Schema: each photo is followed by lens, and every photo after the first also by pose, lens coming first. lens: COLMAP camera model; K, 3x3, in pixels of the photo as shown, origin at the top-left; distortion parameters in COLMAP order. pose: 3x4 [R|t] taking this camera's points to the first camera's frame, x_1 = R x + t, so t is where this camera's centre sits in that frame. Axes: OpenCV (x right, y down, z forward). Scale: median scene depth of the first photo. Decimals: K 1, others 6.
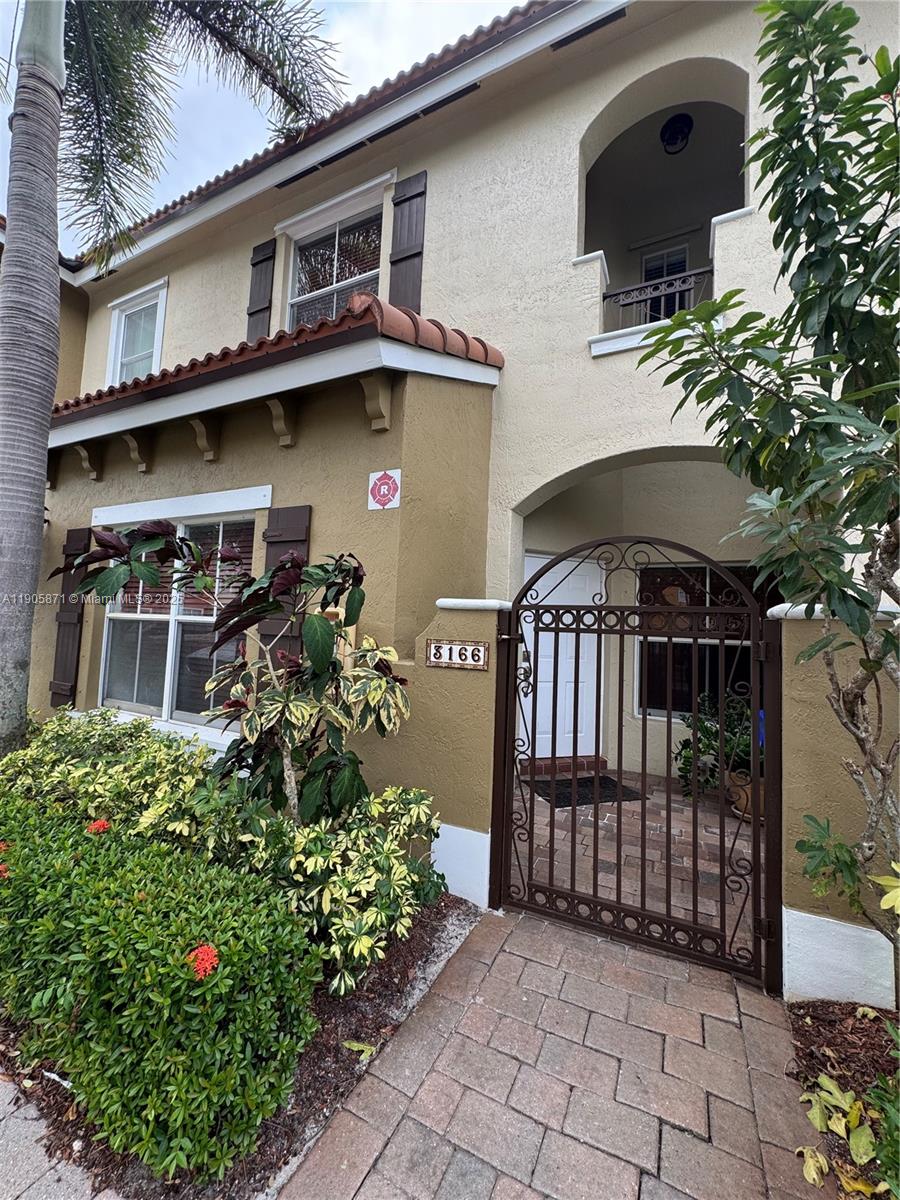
lens RADIAL K [[455.8, 0, 450.0], [0, 455.8, 600.0], [0, 0, 1]] dist [0.007528, 0.000097]
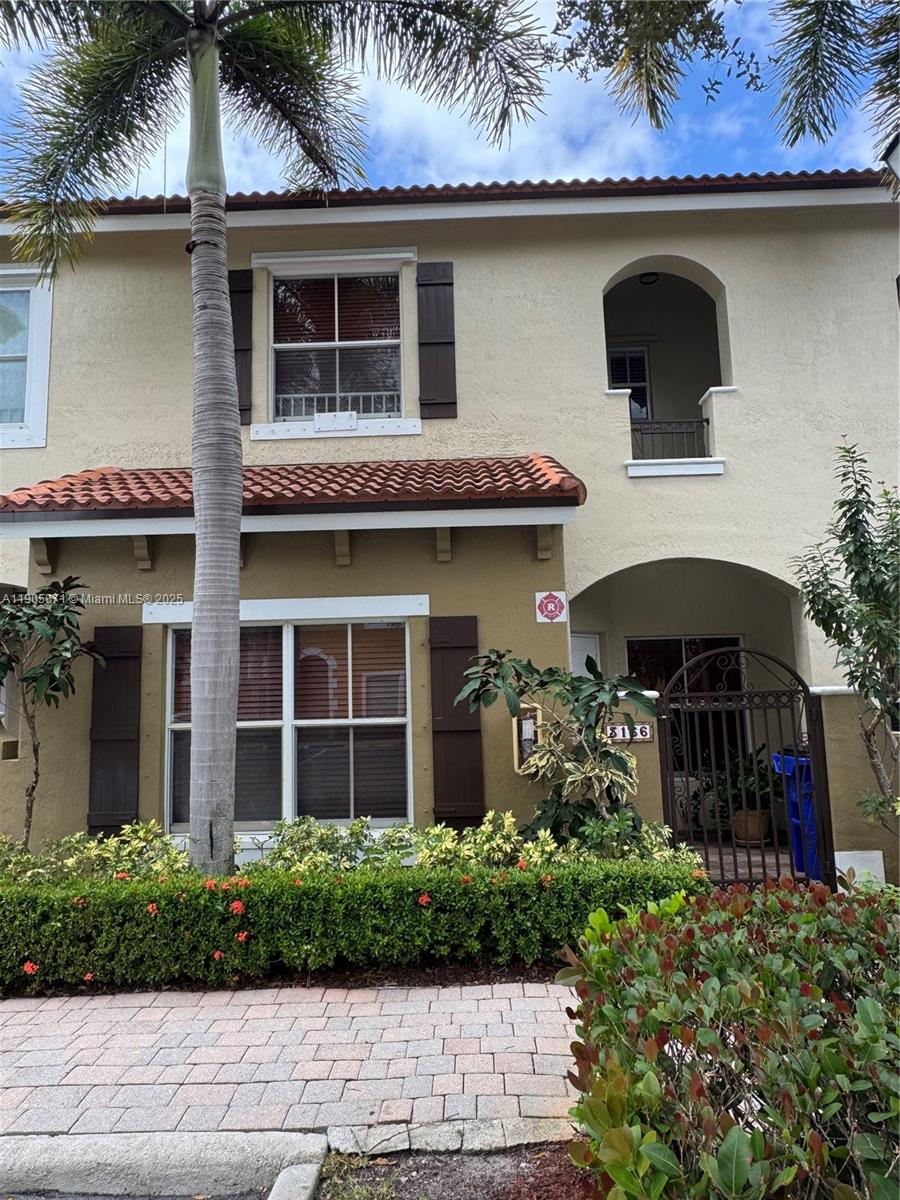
lens RADIAL K [[794.8, 0, 450.0], [0, 794.8, 600.0], [0, 0, 1]] dist [0.003814, 0.000239]
pose [[0.911504, -0.004302, 0.411268, -1.237095], [0.038067, 0.996536, -0.073945, -0.103127], [-0.409525, 0.083057, 0.908510, -0.840191]]
